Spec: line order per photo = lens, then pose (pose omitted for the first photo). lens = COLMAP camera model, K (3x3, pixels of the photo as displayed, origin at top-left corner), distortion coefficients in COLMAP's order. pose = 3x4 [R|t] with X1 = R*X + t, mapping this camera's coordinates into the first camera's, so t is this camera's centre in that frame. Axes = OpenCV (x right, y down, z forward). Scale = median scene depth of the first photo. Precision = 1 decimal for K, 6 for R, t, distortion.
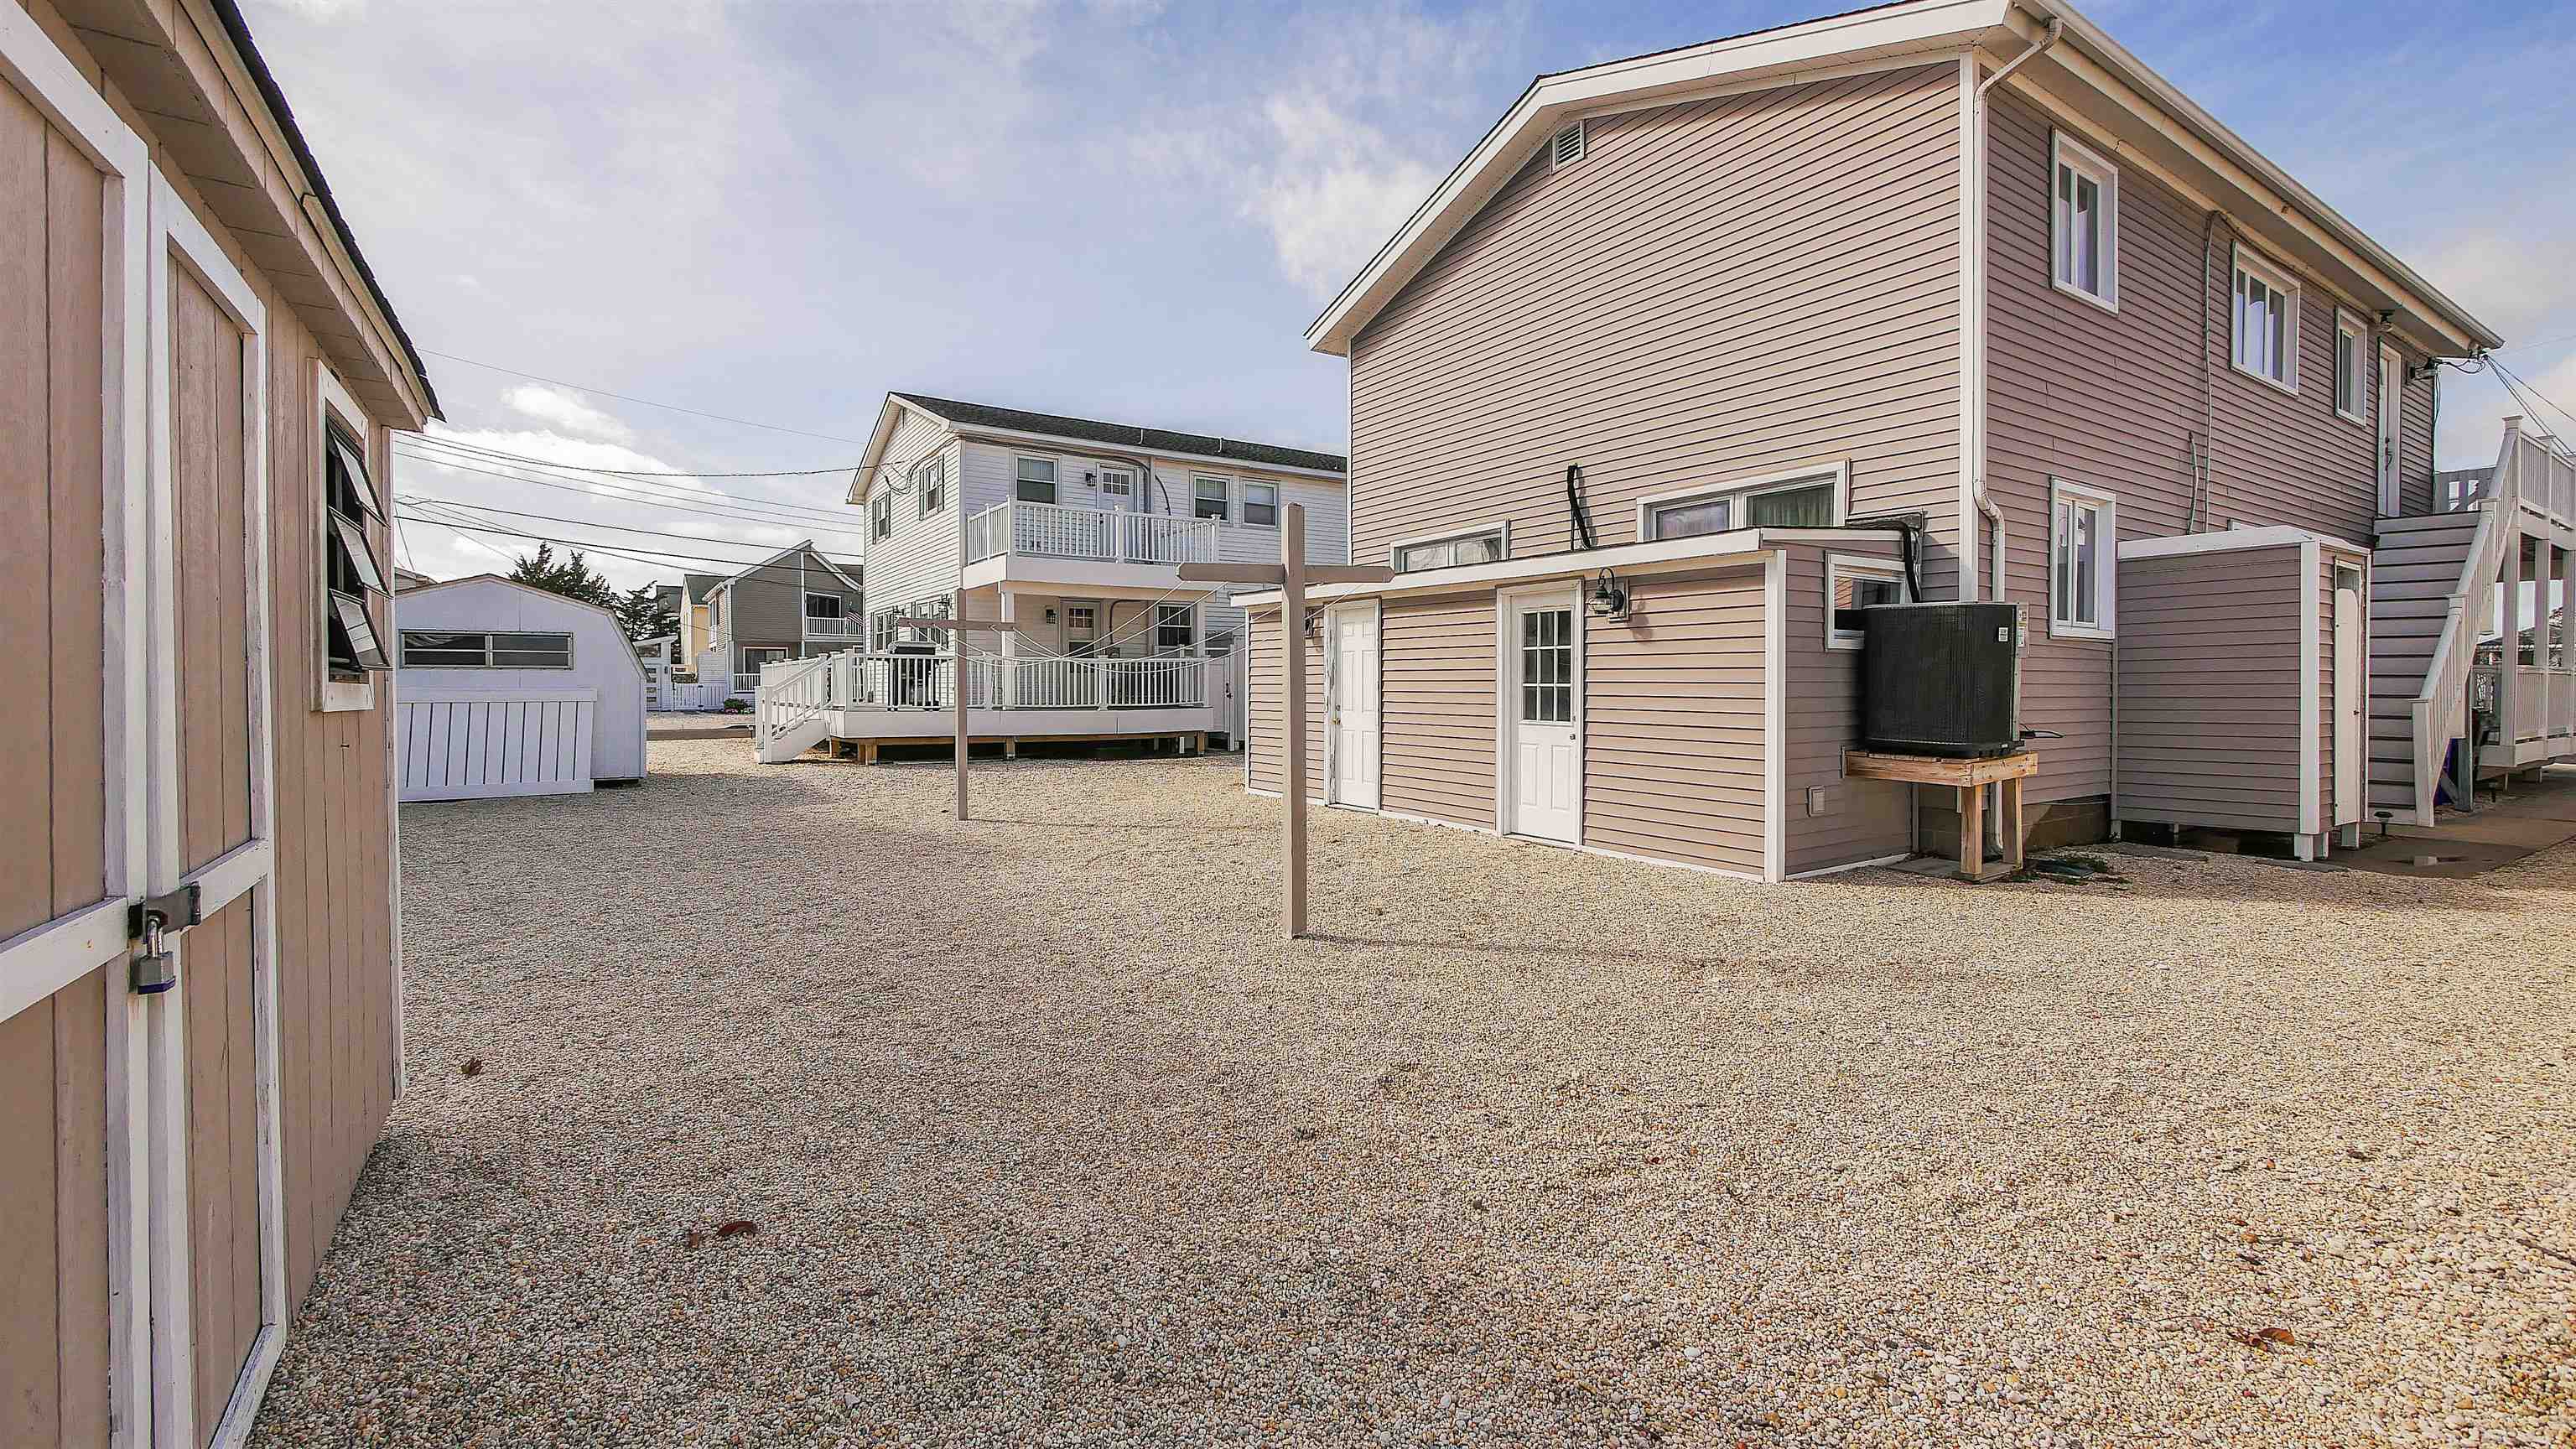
lens RADIAL K [[1062.7, 0, 1268.1], [0, 1062.7, 687.9], [0, 0, 1]] dist [-0.009039, 0.001533]
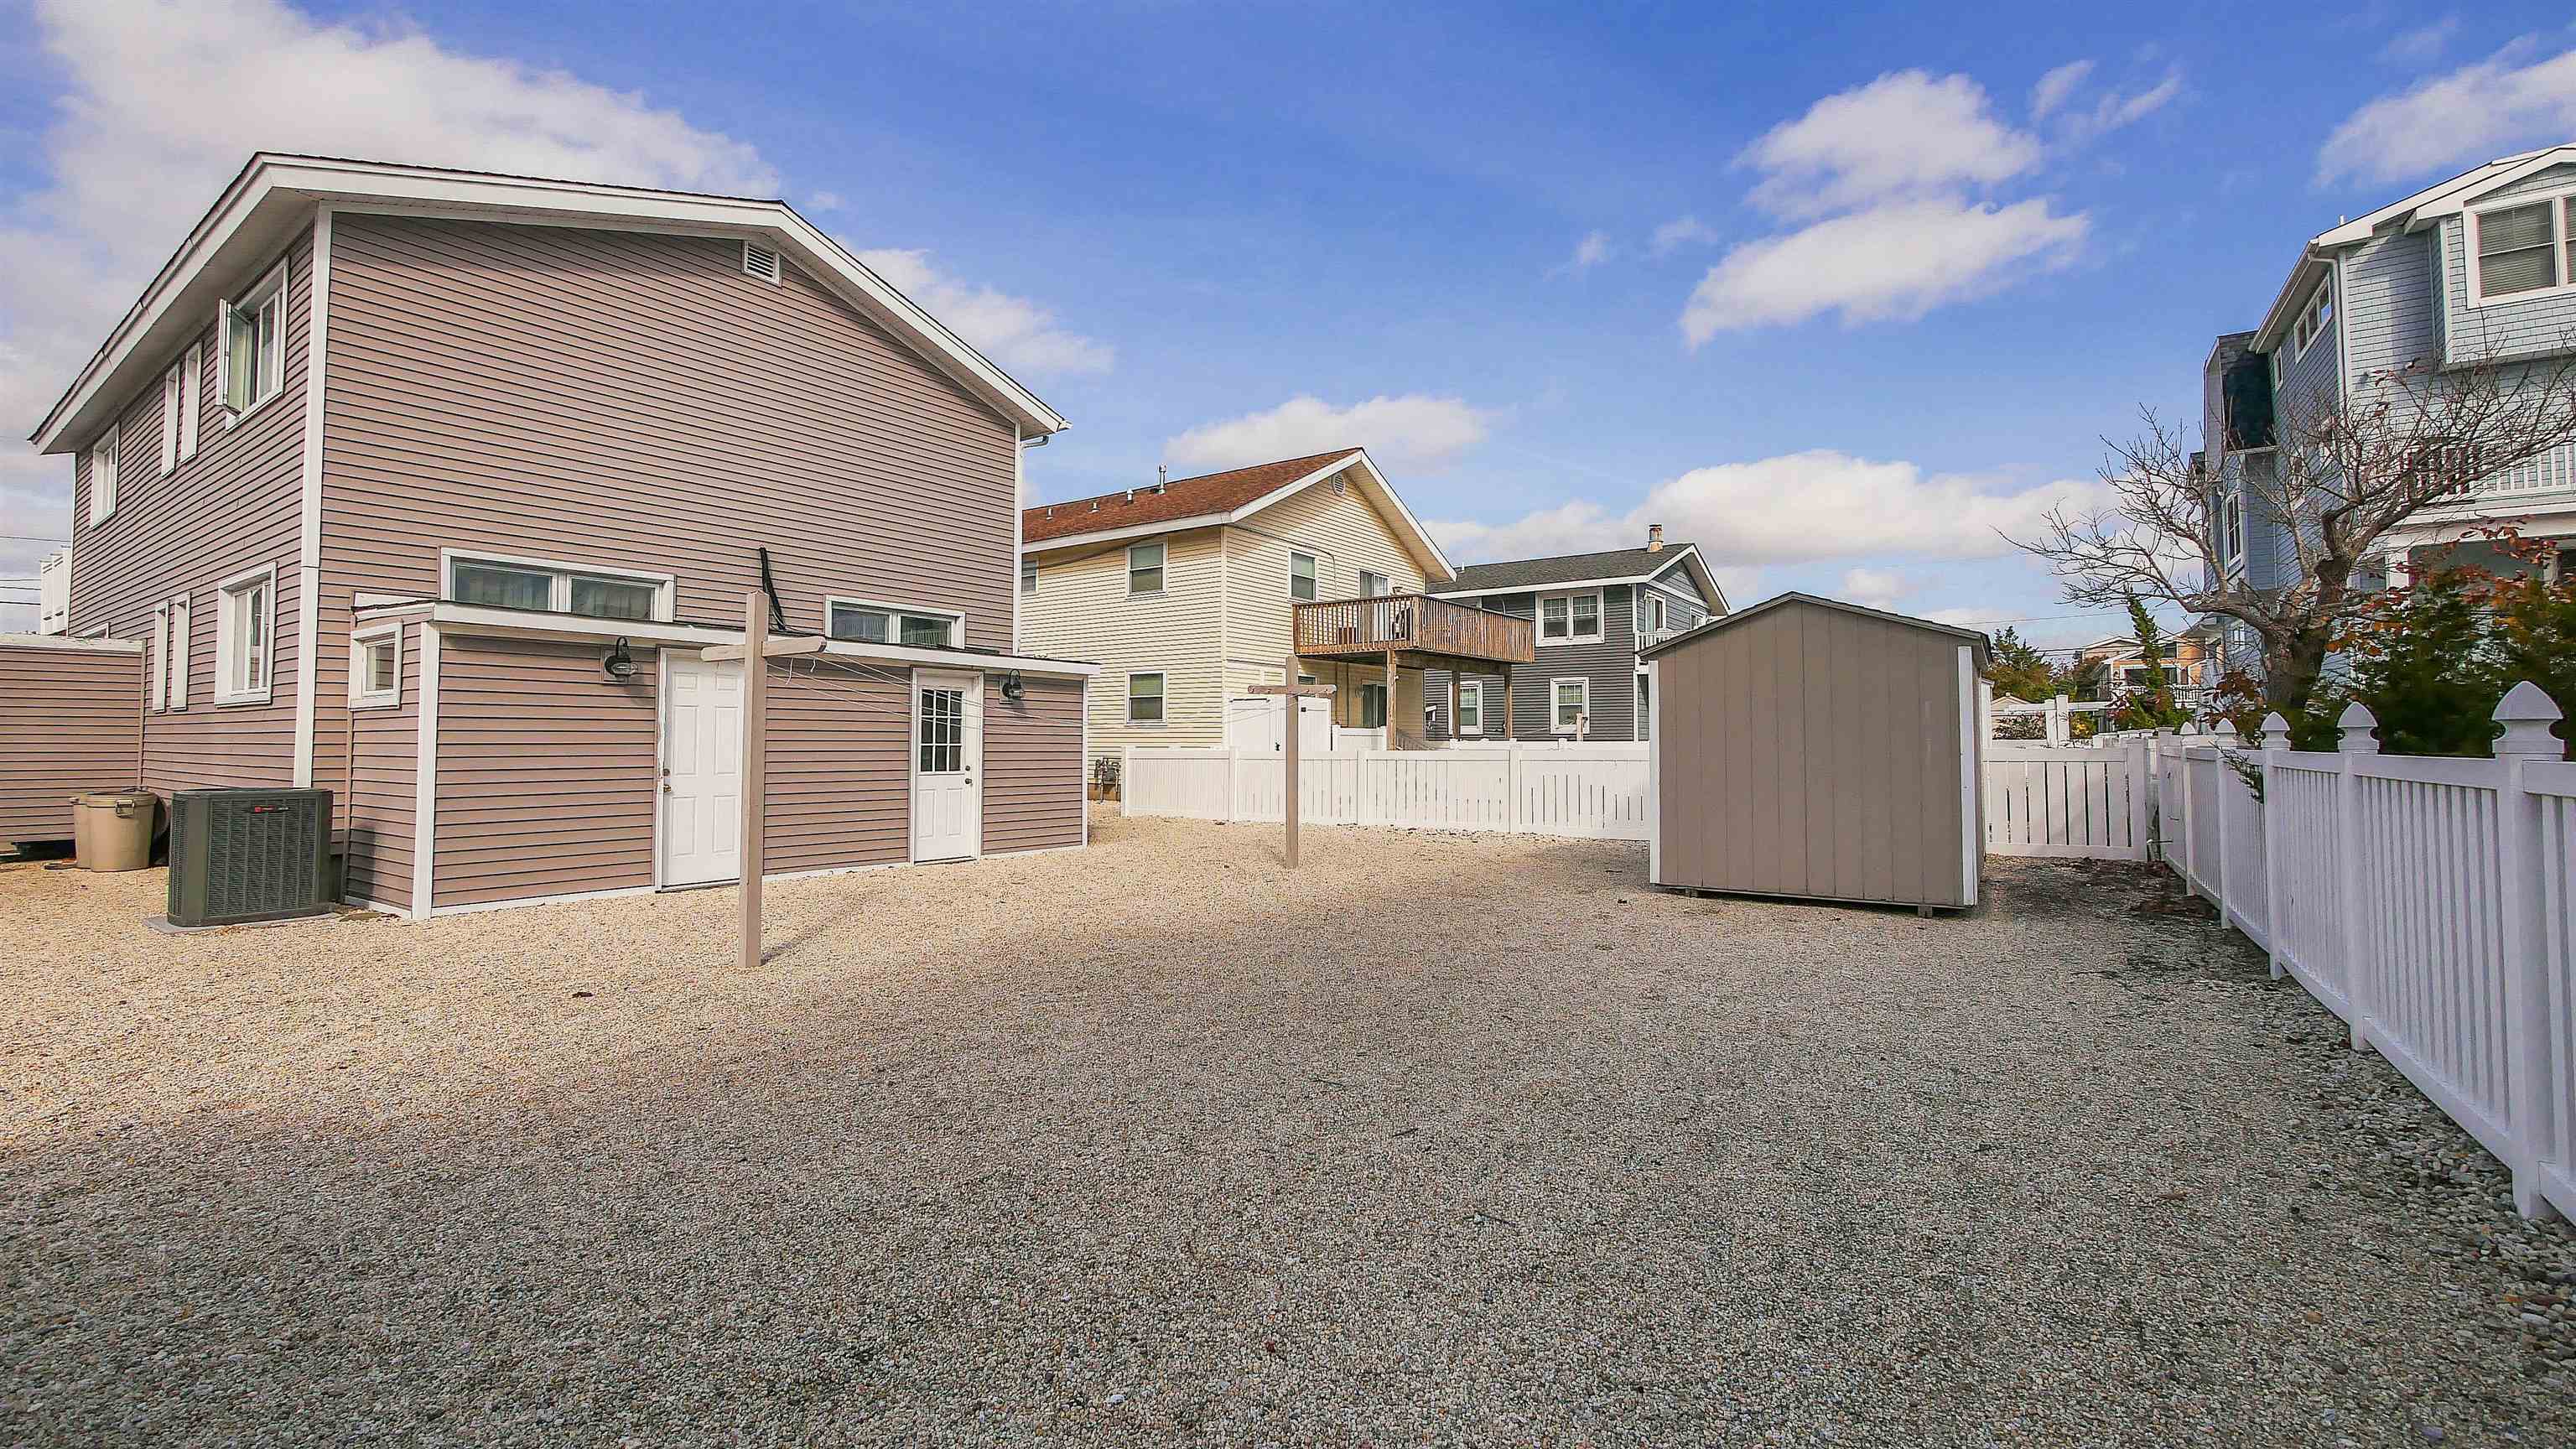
lens RADIAL K [[1062.7, 0, 1282.0], [0, 1062.7, 715.2], [0, 0, 1]] dist [-0.009039, 0.001533]
pose [[-0.394939, 0.032020, 0.918149, -1.118606], [0.009019, 0.999479, -0.030977, 0.005286], [-0.918663, -0.003953, -0.395022, 1.112755]]
